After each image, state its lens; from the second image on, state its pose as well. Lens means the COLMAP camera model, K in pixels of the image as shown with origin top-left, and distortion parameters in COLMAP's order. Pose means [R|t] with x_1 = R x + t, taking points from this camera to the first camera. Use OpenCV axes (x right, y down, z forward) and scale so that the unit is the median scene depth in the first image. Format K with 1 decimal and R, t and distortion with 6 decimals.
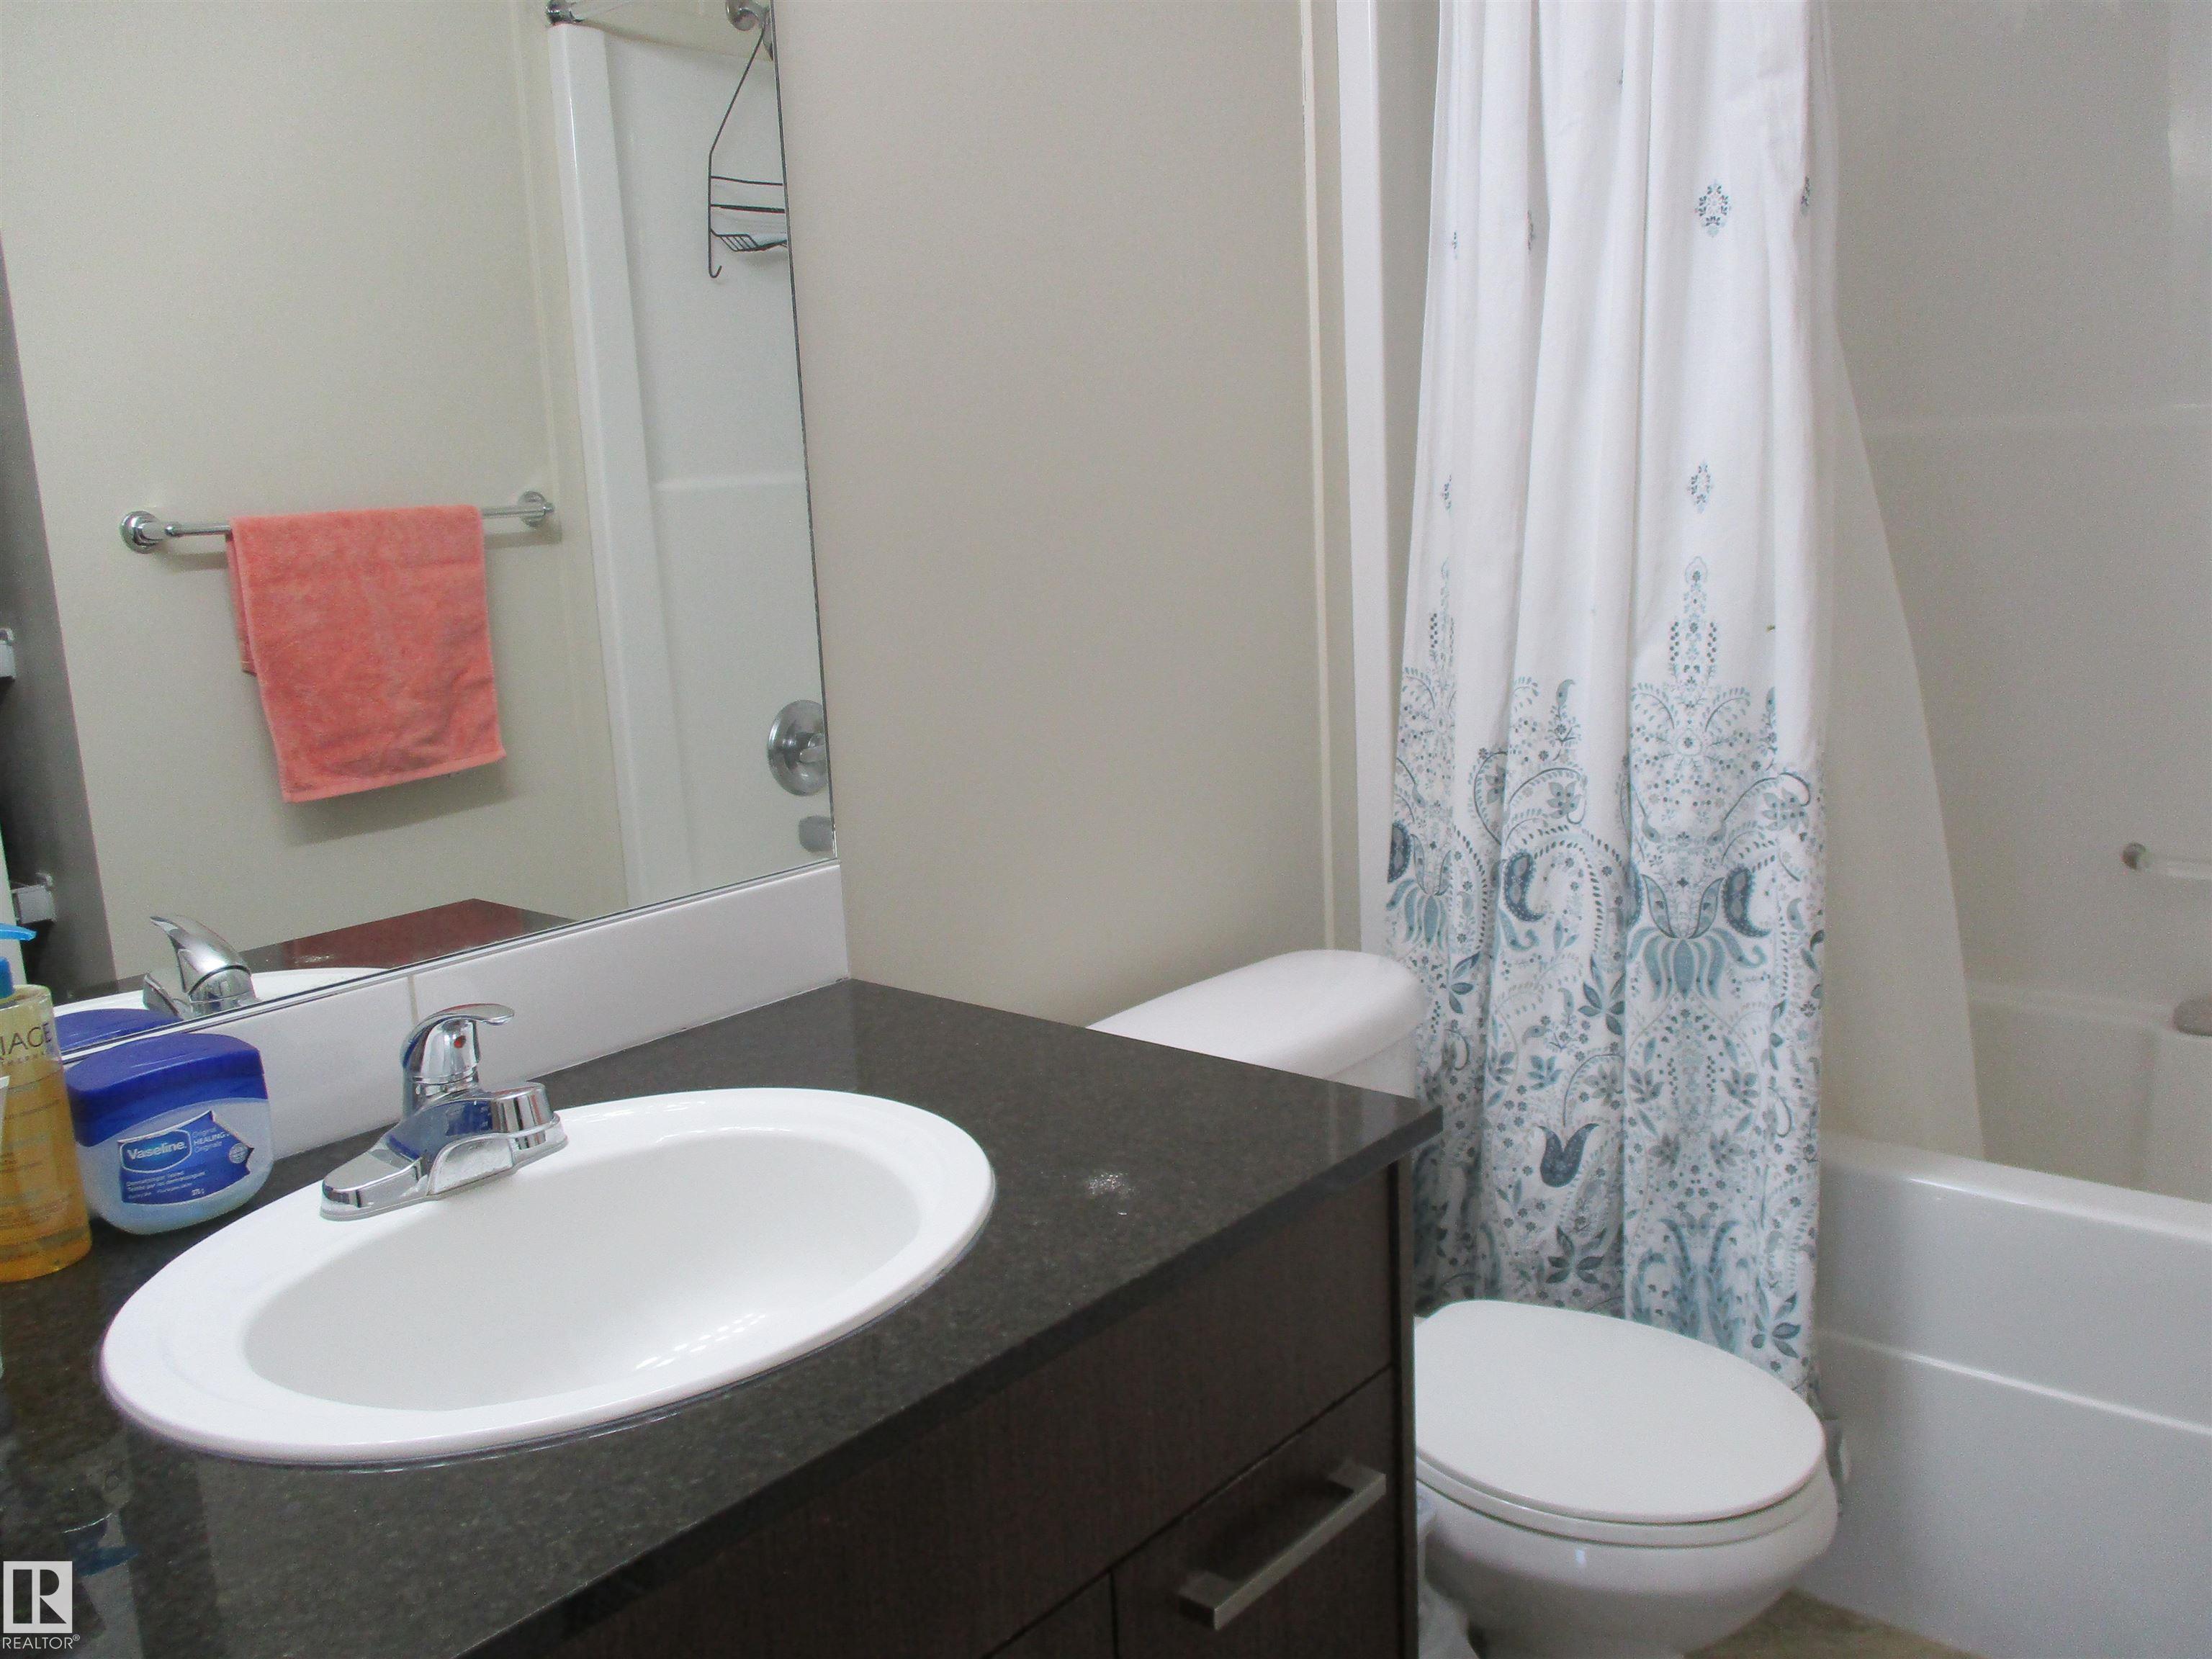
lens RADIAL K [[1843.8, 0, 1103.0], [0, 1843.8, 833.7], [0, 0, 1]] dist [-0.026082, 0.009218]
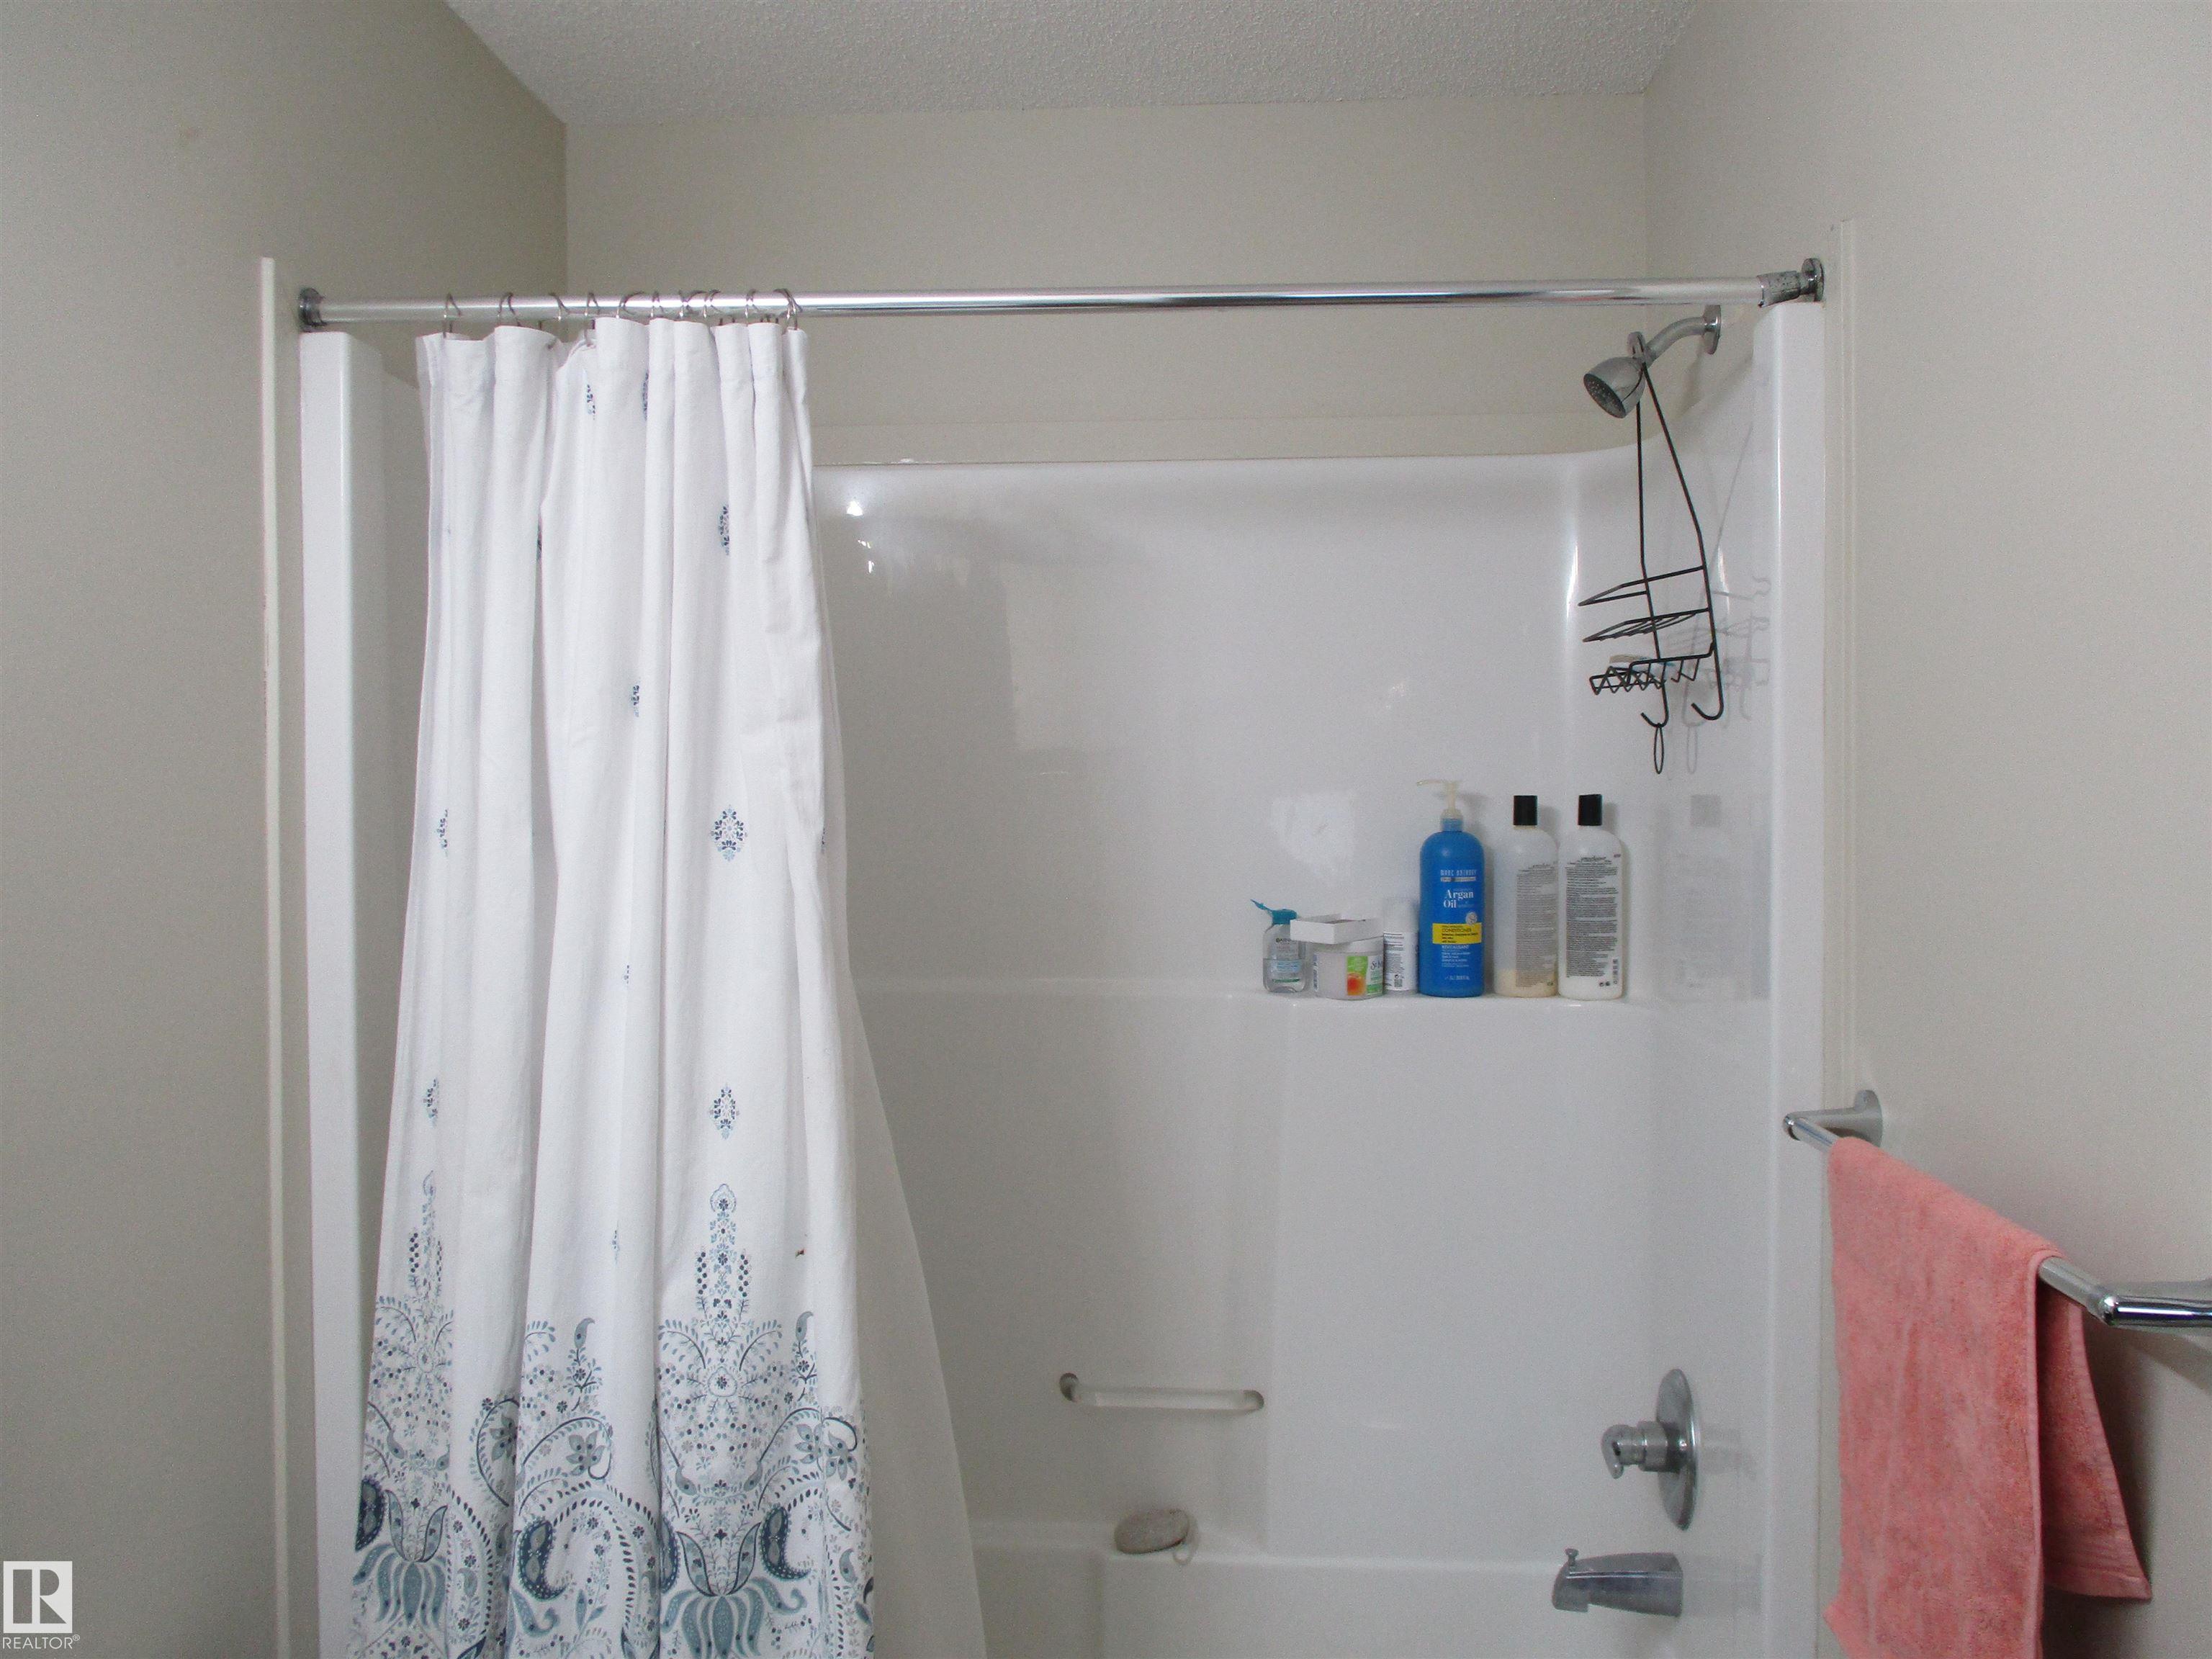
lens RADIAL K [[1843.8, 0, 1103.0], [0, 1843.8, 833.7], [0, 0, 1]] dist [-0.026082, 0.009218]
pose [[0.806351, 0.038146, 0.590206, -0.089731], [0.078922, 0.982054, -0.171295, -0.146024], [-0.586148, 0.184704, 0.788870, 0.086897]]
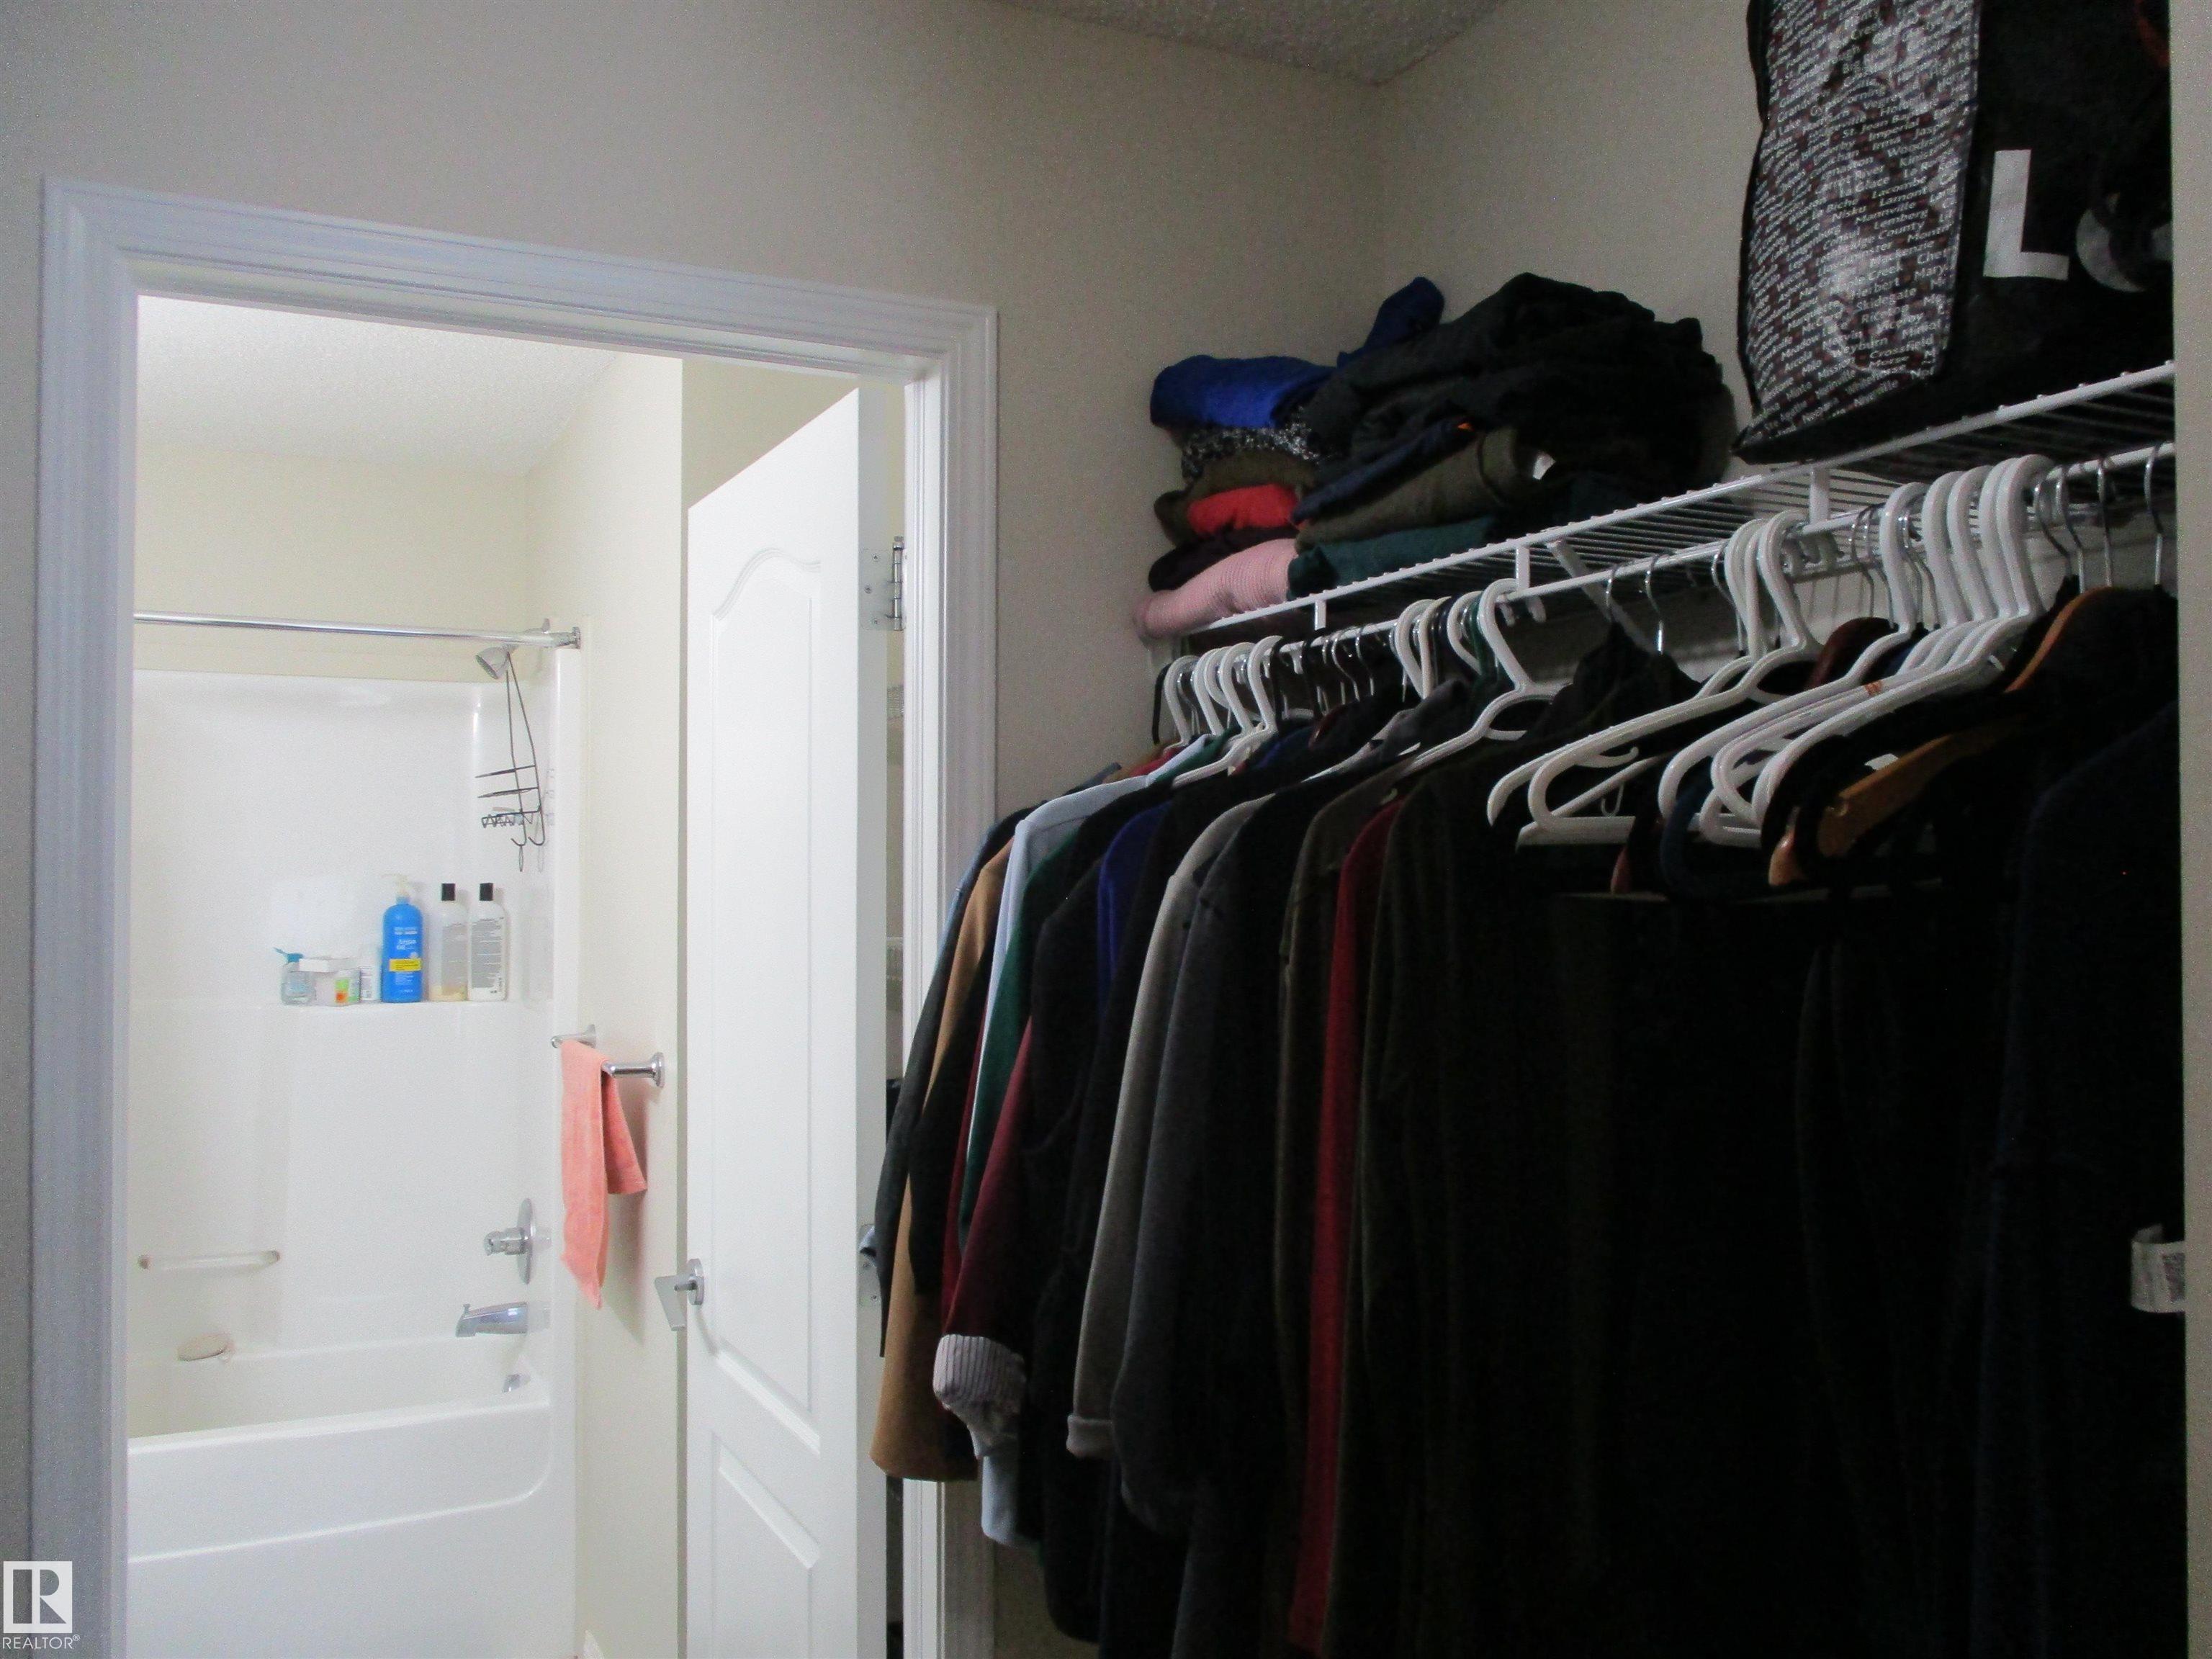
lens RADIAL K [[1843.8, 0, 1103.0], [0, 1843.8, 833.7], [0, 0, 1]] dist [-0.026082, 0.009218]
pose [[0.409107, 0.069980, 0.909799, -0.770284], [0.159342, 0.976257, -0.146742, 0.018479], [-0.898466, 0.205002, 0.388243, -0.638309]]
